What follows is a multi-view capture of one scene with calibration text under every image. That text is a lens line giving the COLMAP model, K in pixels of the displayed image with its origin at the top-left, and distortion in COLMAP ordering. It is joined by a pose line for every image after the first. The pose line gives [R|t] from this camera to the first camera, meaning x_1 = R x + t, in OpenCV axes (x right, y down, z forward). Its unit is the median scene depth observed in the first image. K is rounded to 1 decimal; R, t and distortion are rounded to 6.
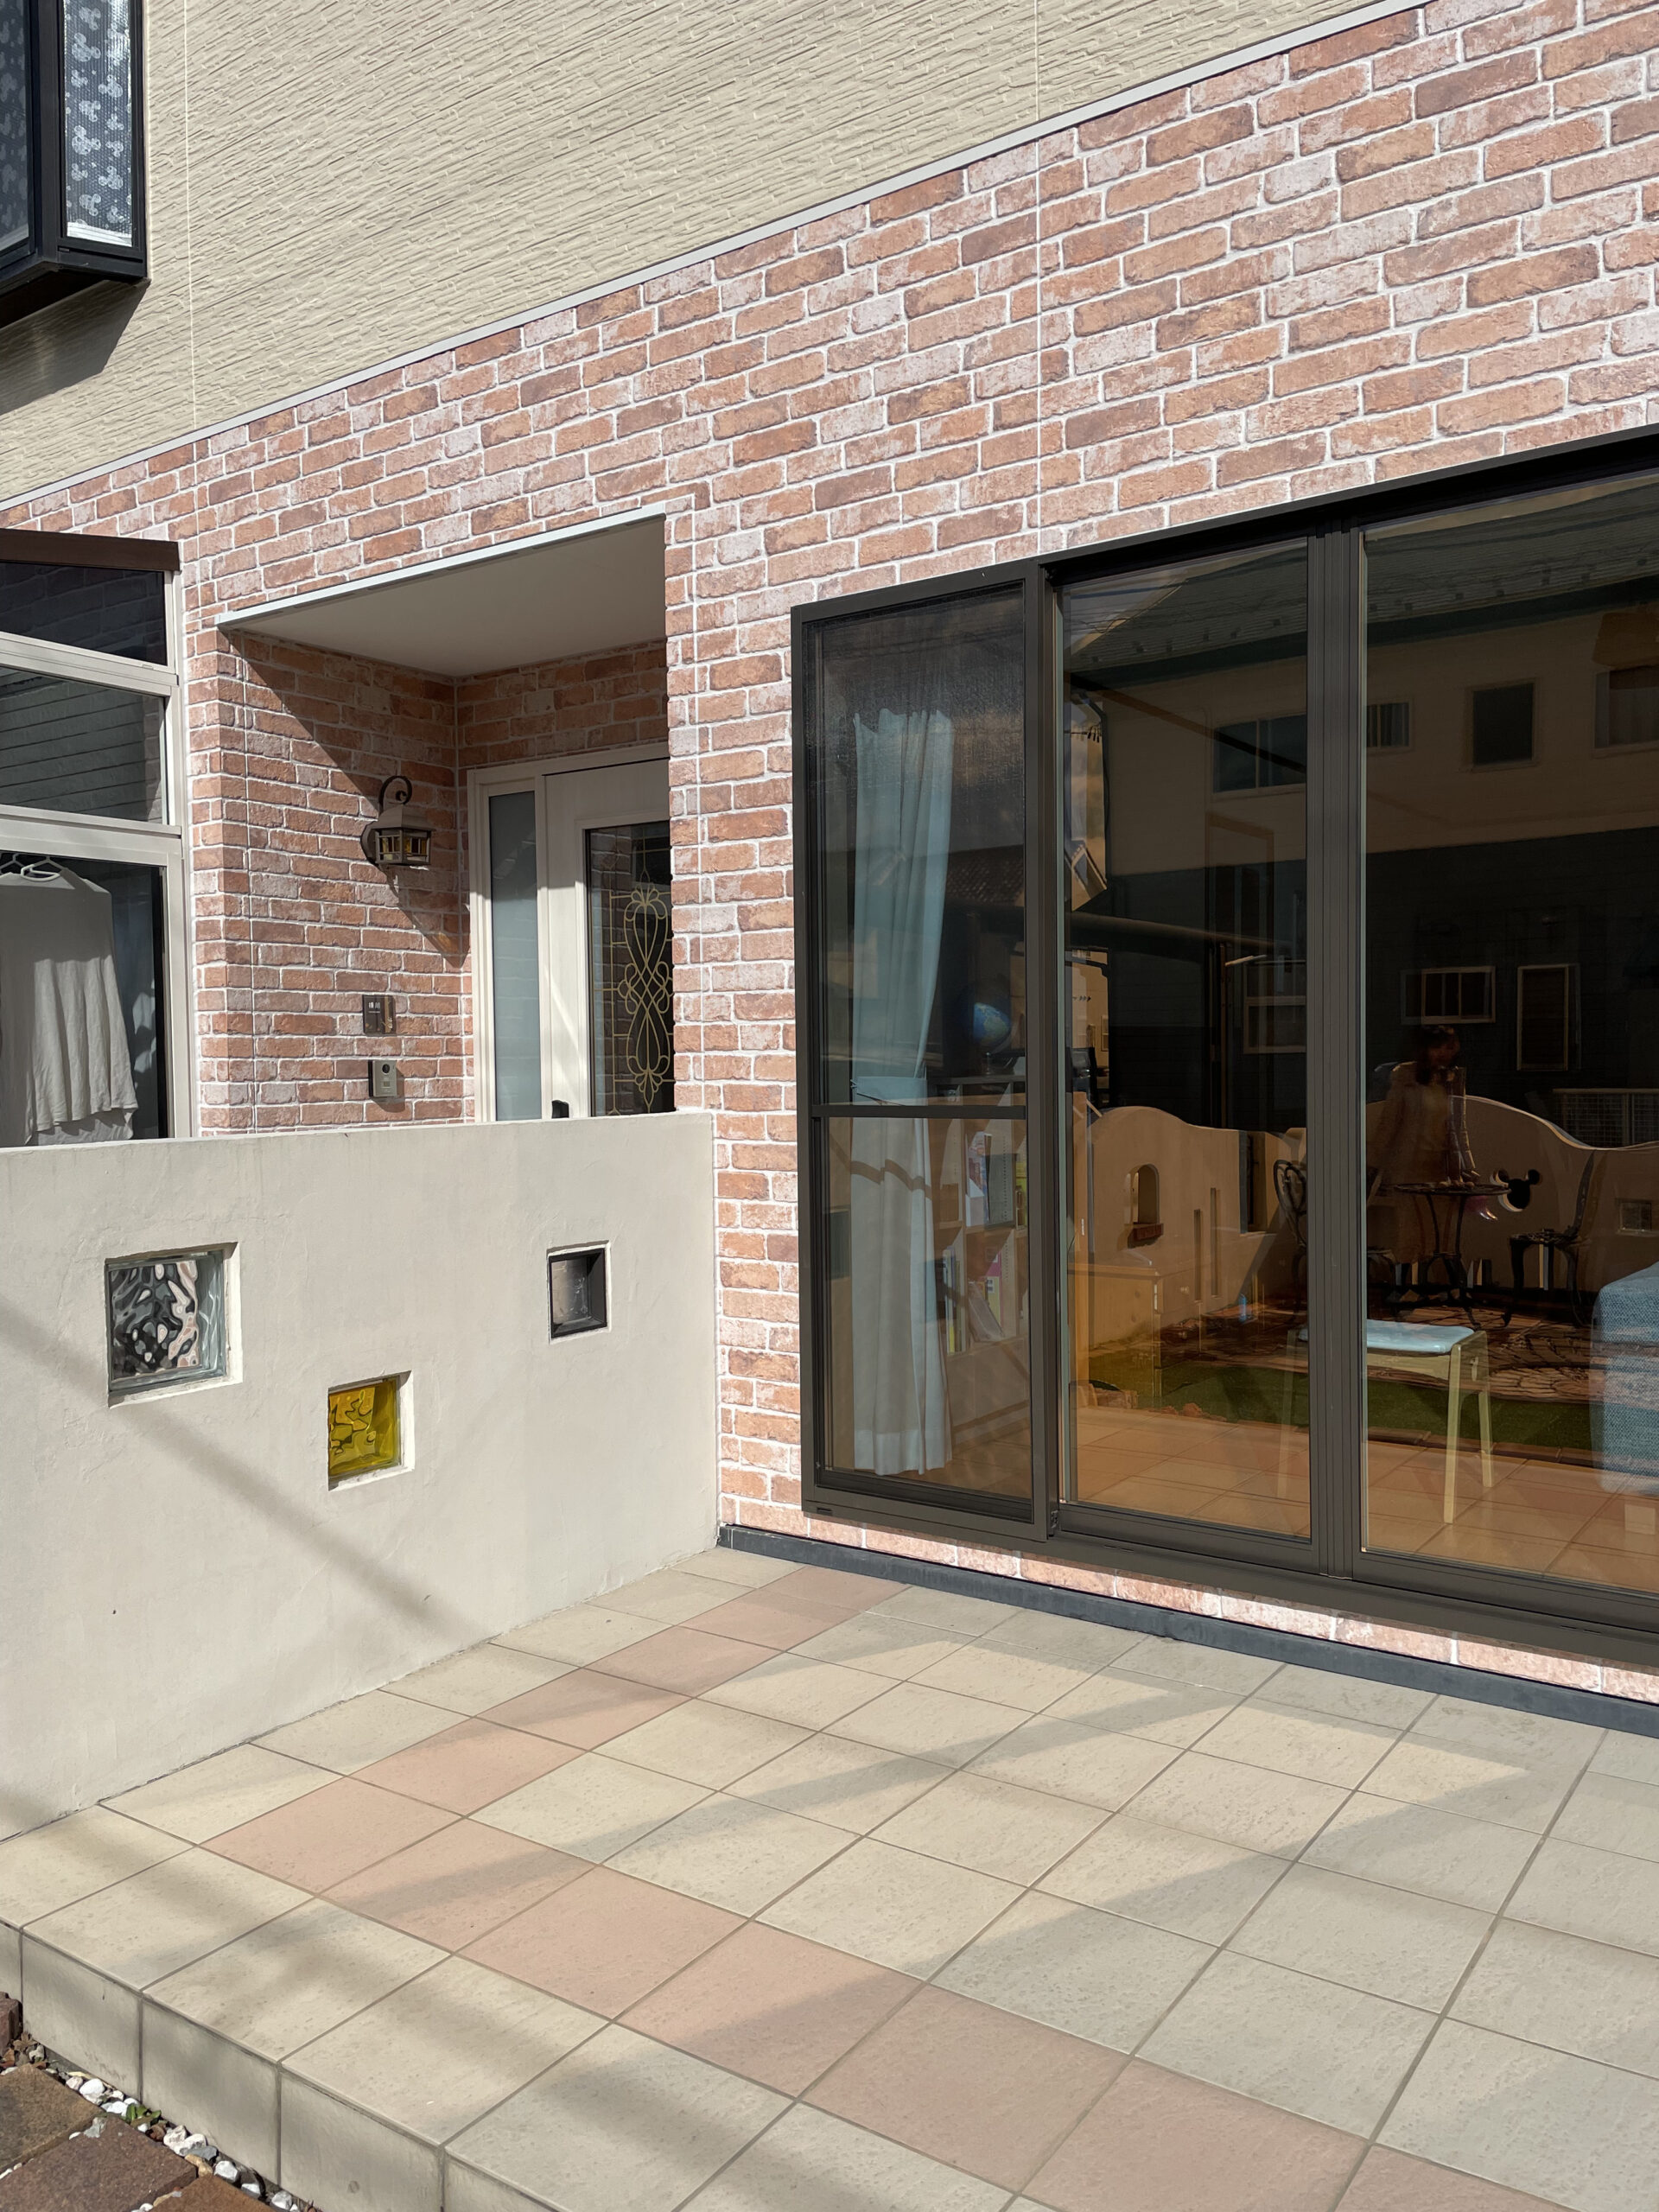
lens RADIAL K [[1666.1, 0, 827.2], [0, 1666.1, 1116.2], [0, 0, 1]] dist [0.084758, -0.109929]
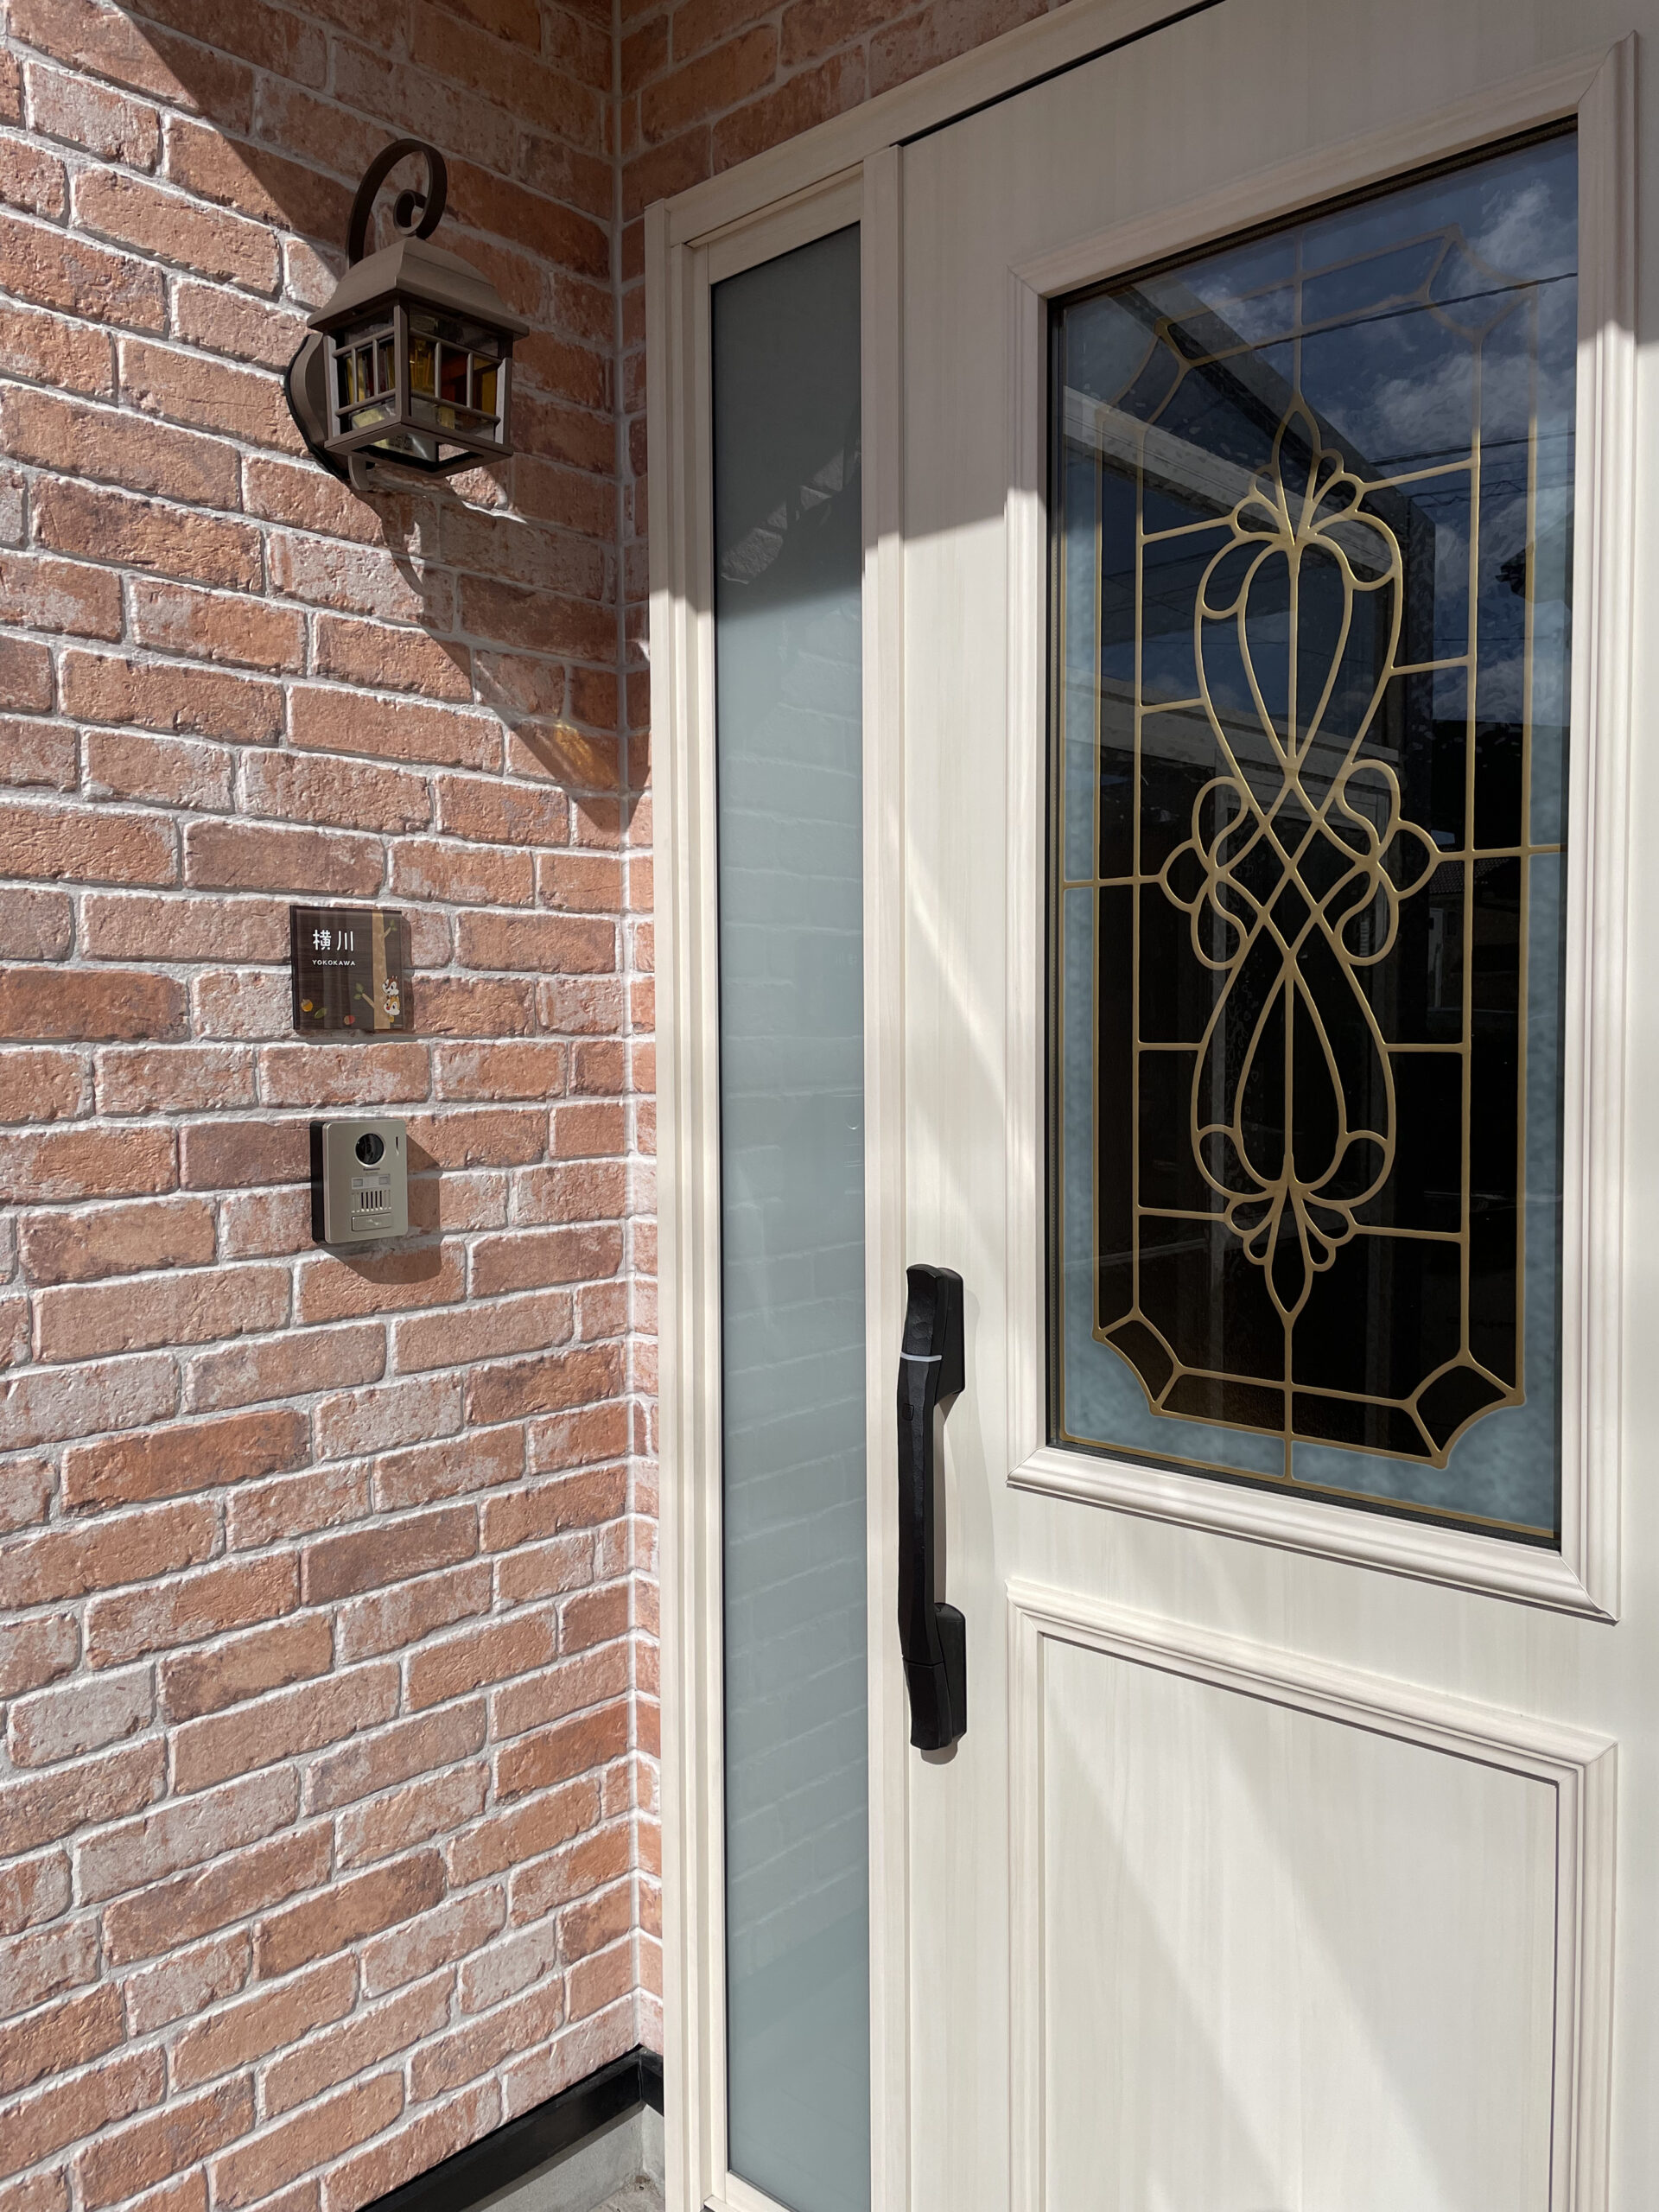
lens RADIAL K [[1666.1, 0, 839.2], [0, 1666.1, 1095.2], [0, 0, 1]] dist [0.084758, -0.109929]
pose [[0.991975, 0.012102, -0.125855, -0.193881], [-0.011028, 0.999897, 0.009223, -0.057841], [0.125954, -0.007761, 0.992006, 0.978654]]
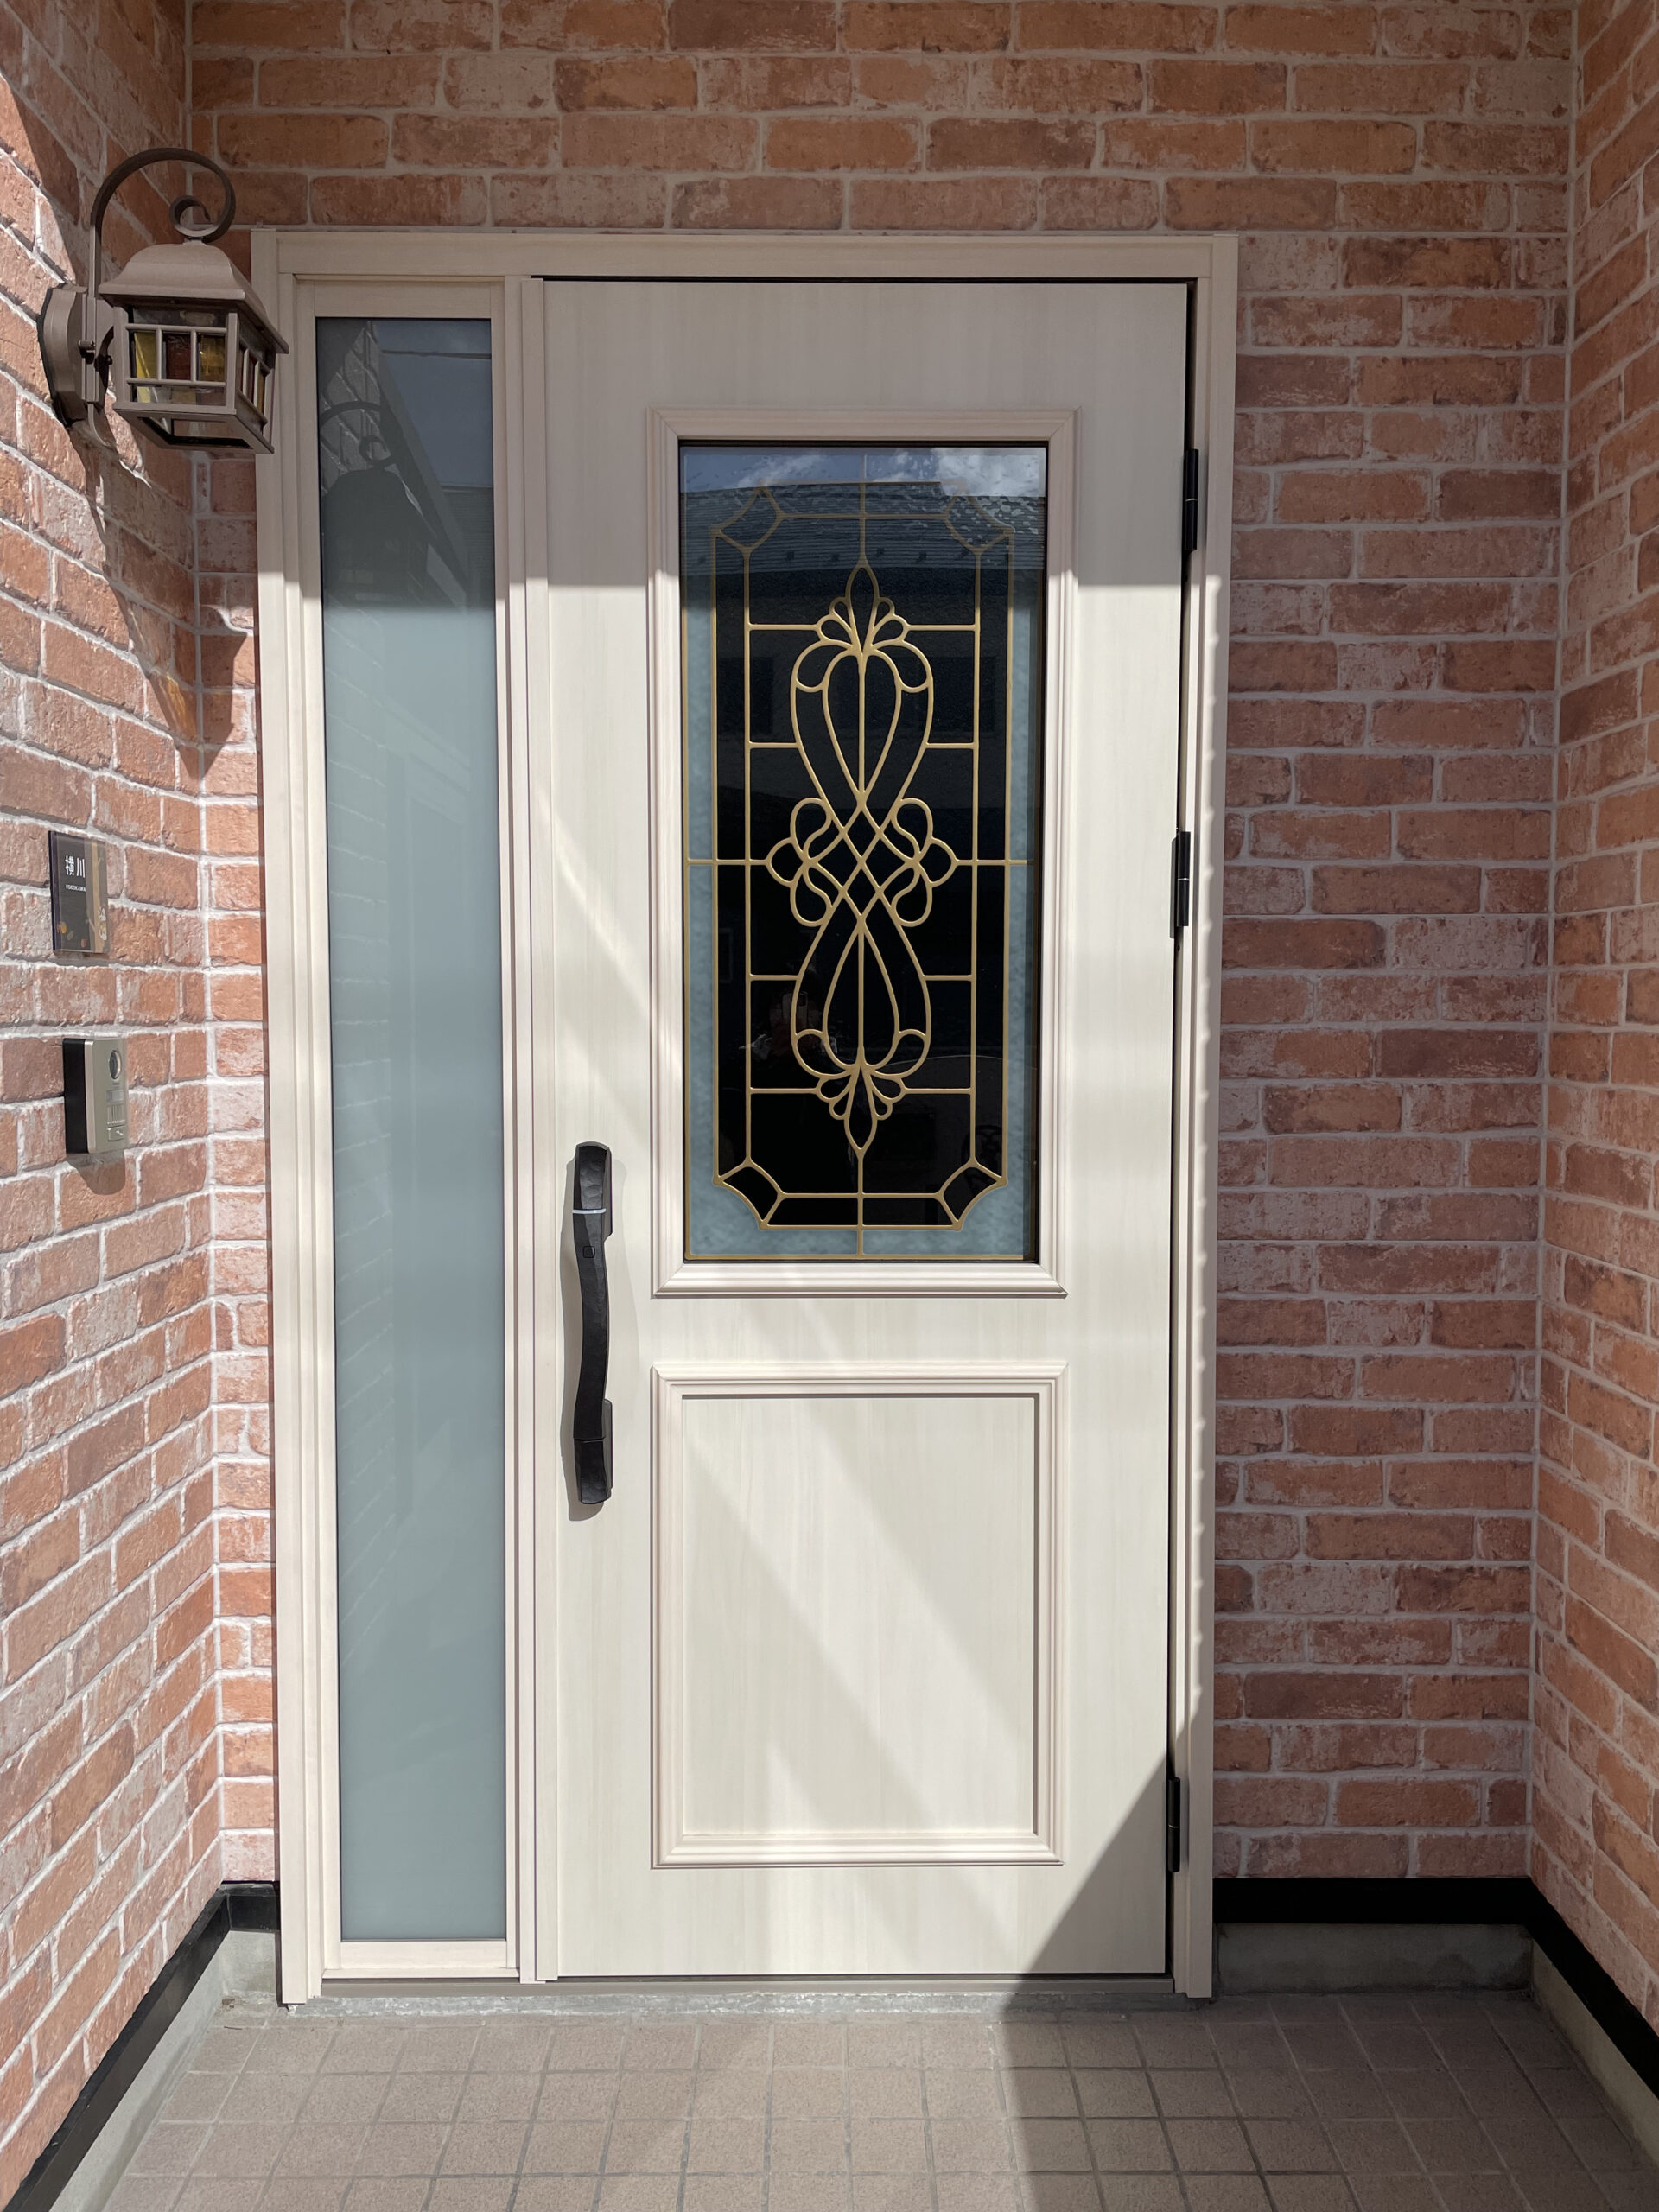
lens RADIAL K [[1666.1, 0, 825.1], [0, 1666.1, 1103.0], [0, 0, 1]] dist [0.084758, -0.109929]
pose [[0.815735, -0.021502, 0.578026, -0.469709], [0.009265, 0.999666, 0.024112, -0.037984], [-0.578352, -0.014314, 0.815662, 0.901894]]
